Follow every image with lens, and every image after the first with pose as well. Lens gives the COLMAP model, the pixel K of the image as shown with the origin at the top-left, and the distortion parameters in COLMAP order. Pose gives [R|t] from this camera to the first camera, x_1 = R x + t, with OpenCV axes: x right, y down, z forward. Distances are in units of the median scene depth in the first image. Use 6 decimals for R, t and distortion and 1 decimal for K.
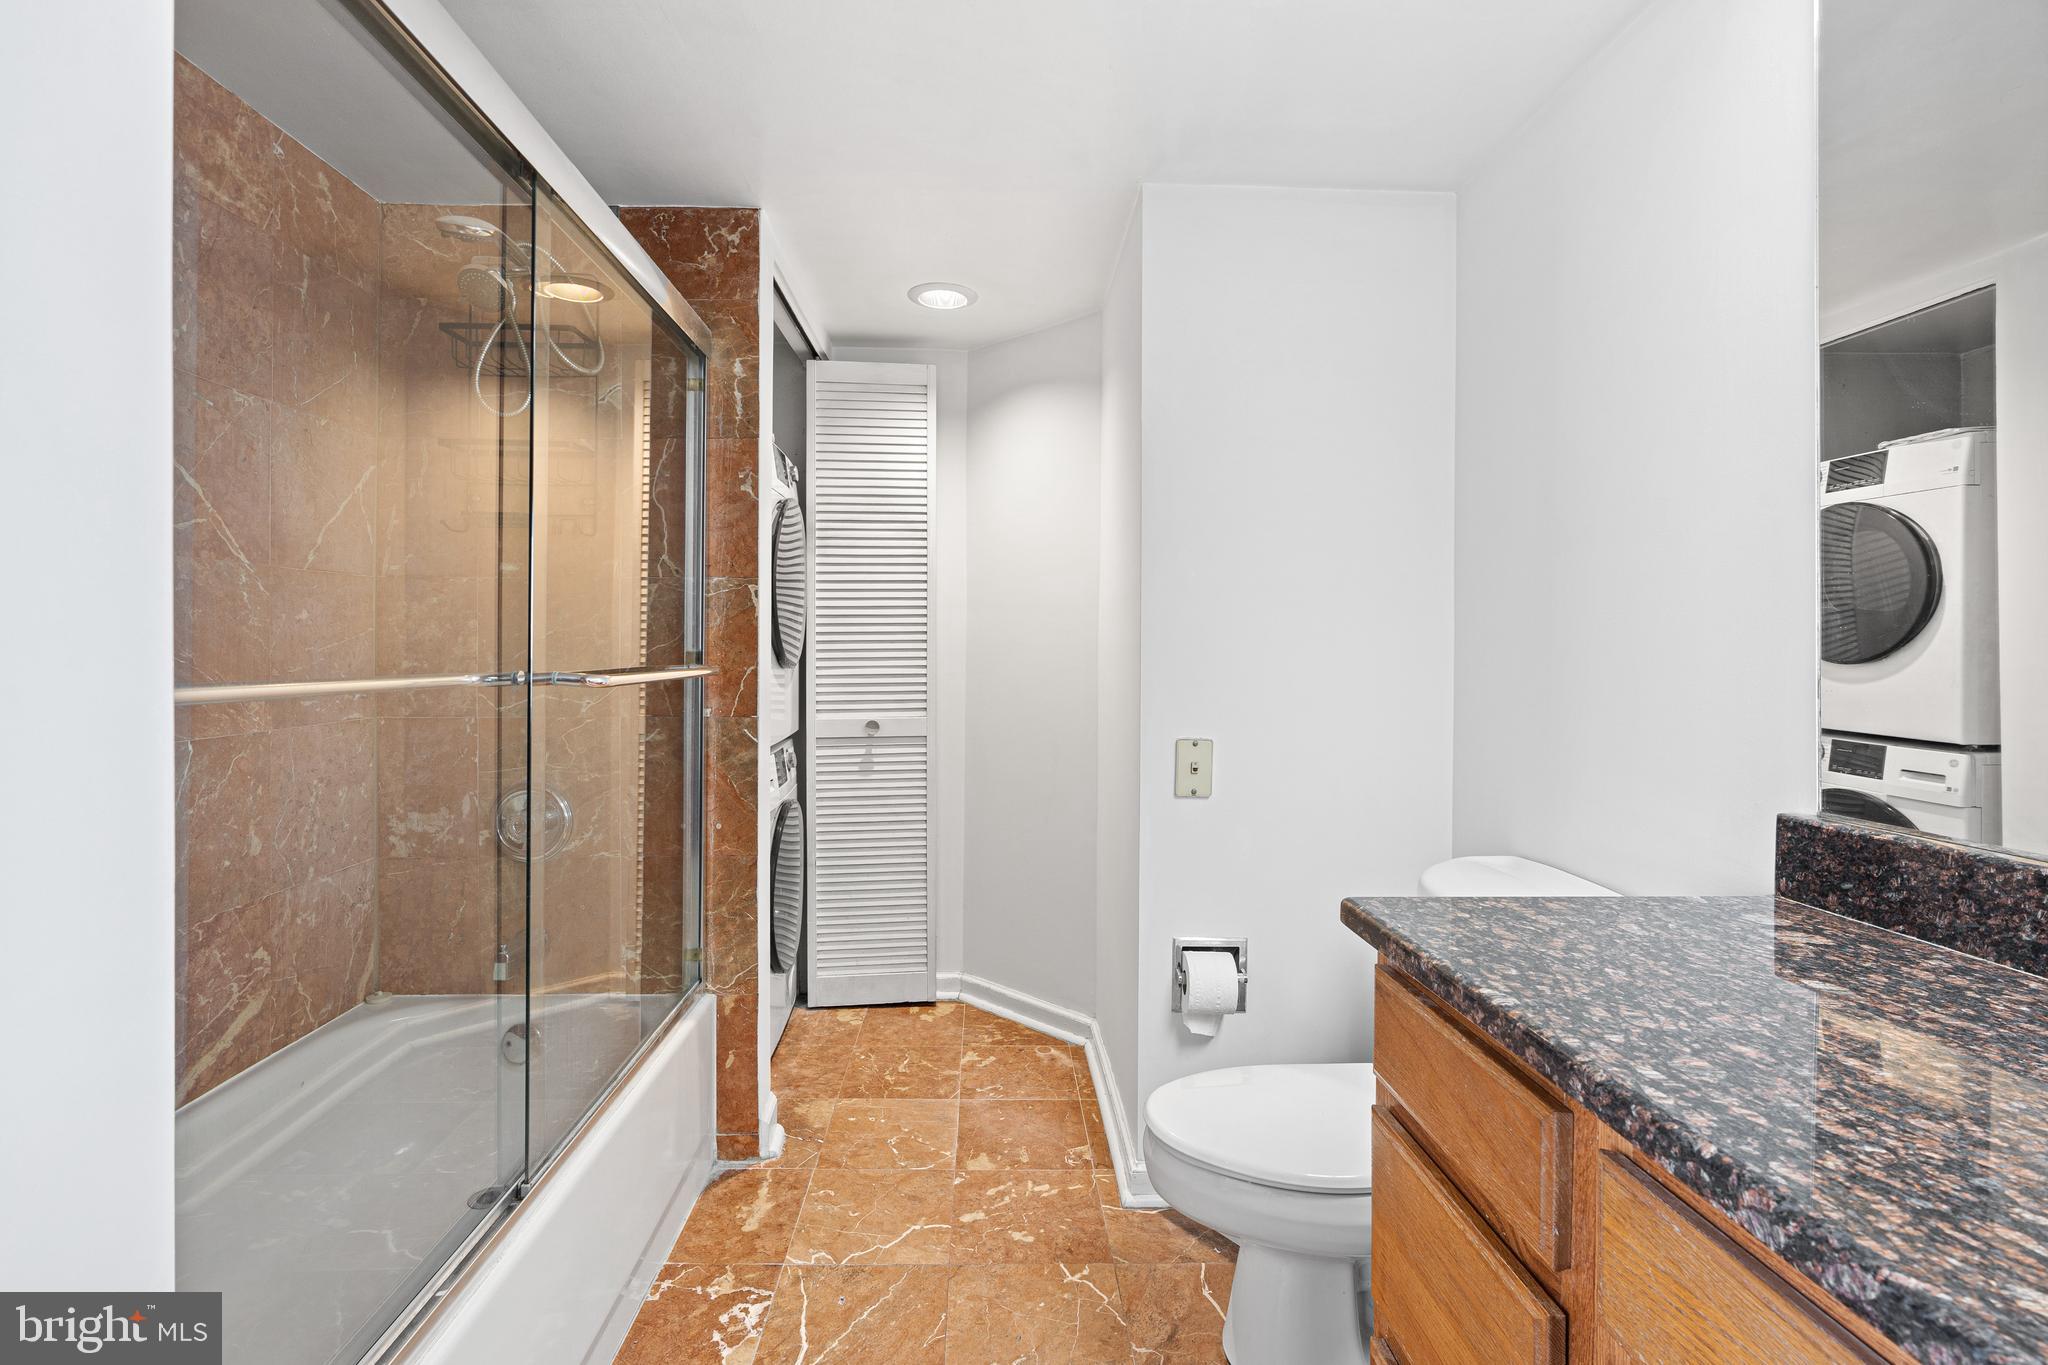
lens RADIAL K [[910.5, 0, 1007.5], [0, 910.5, 665.8], [0, 0, 1]] dist [-0.001395, 0.000939]
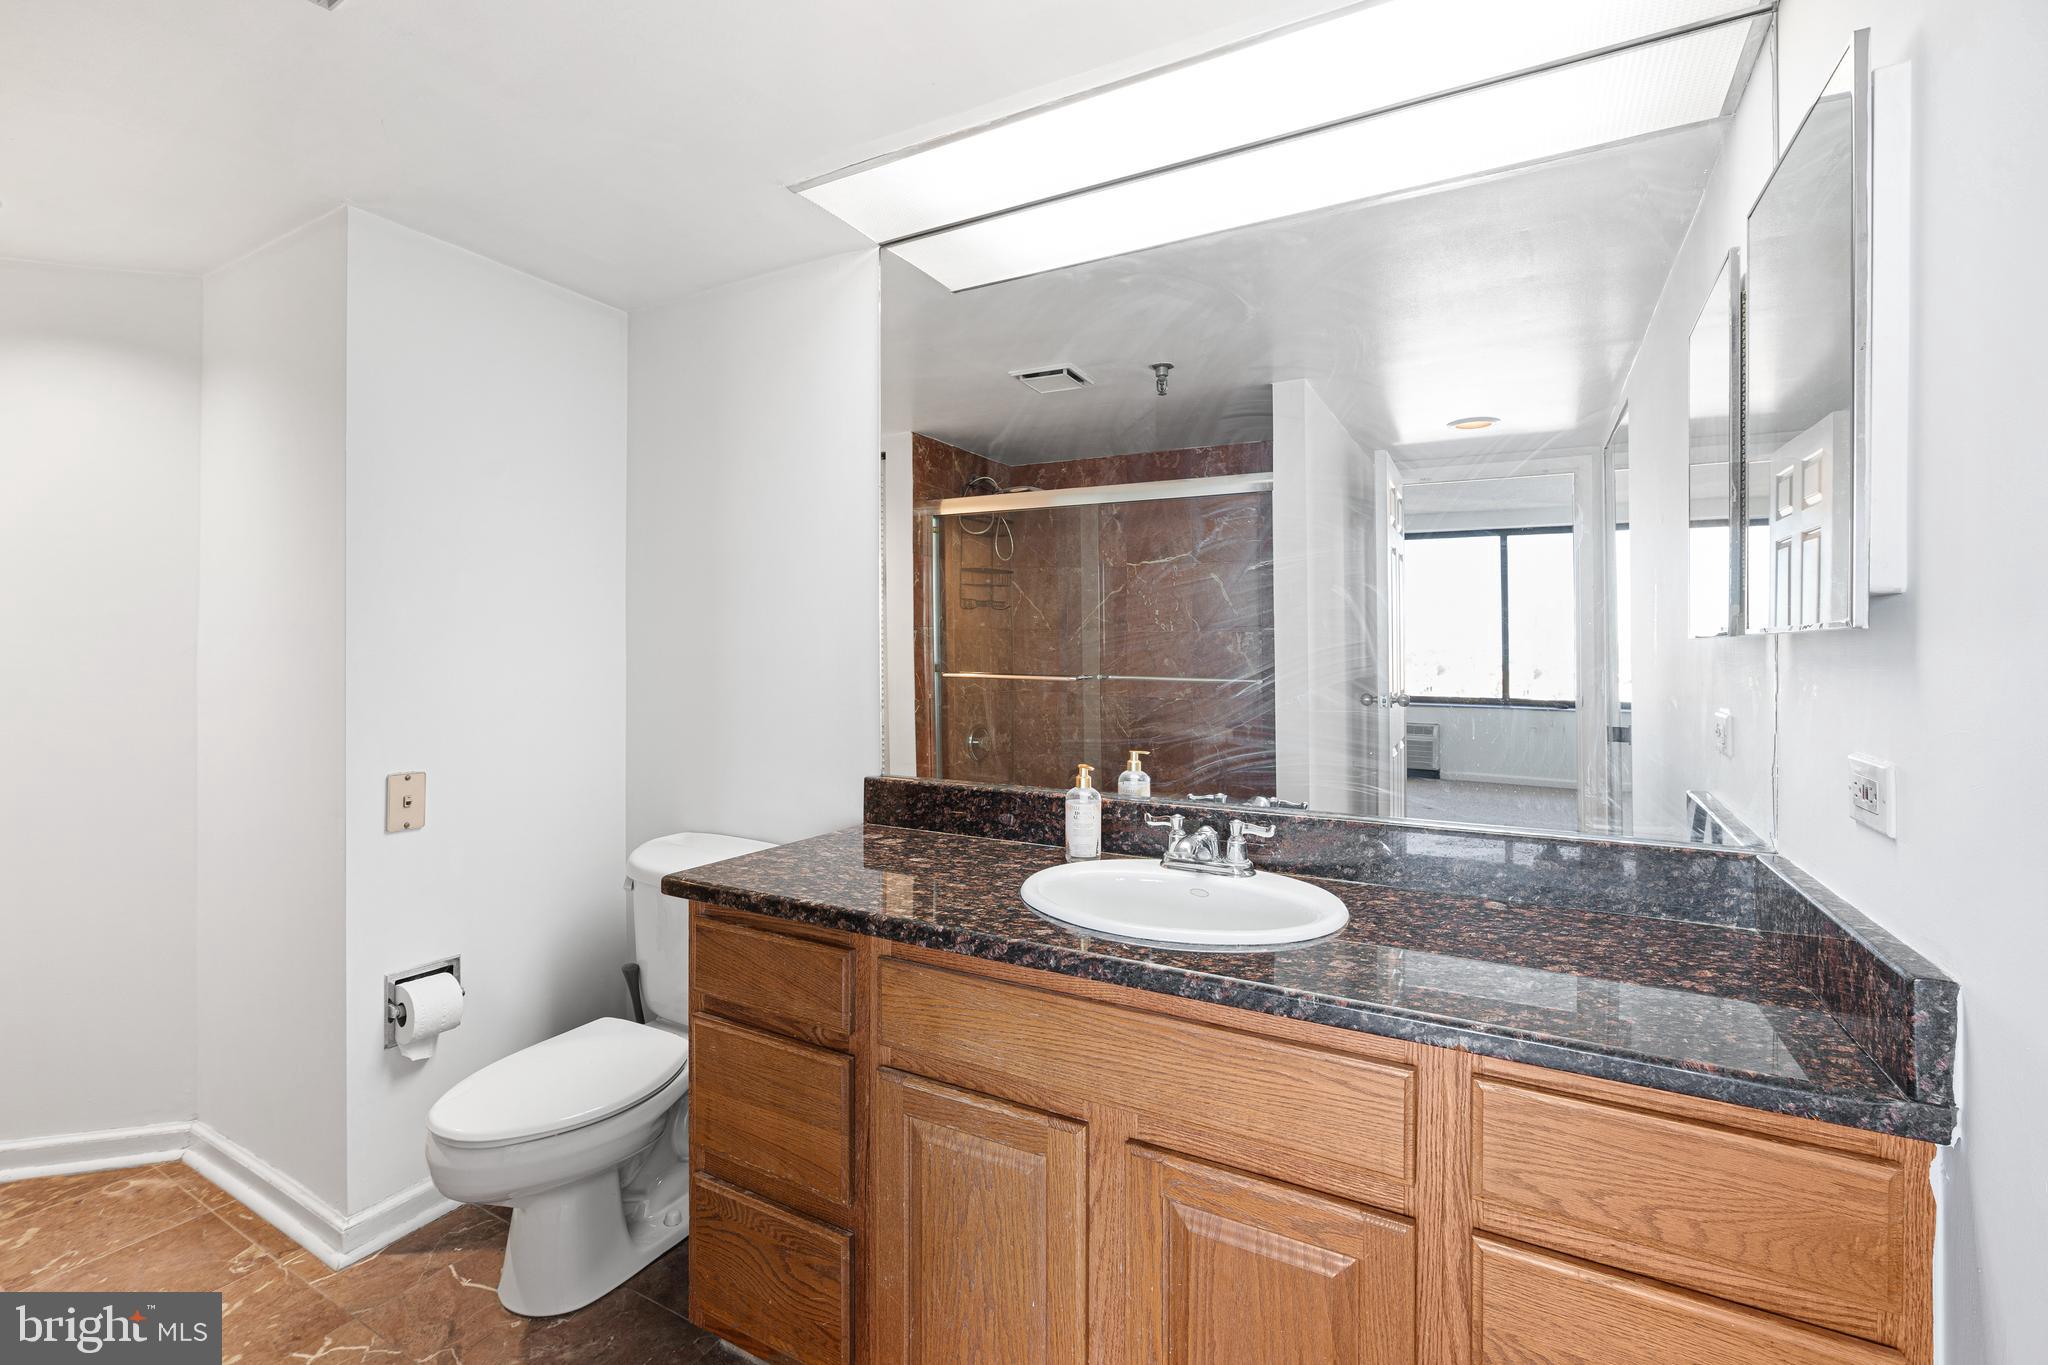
lens RADIAL K [[910.5, 0, 1007.5], [0, 910.5, 665.8], [0, 0, 1]] dist [-0.001395, 0.000939]
pose [[0.514503, -0.016598, 0.857328, -0.537504], [0.009467, 0.999862, 0.013676, -0.077977], [-0.857436, 0.001080, 0.514589, -0.159704]]
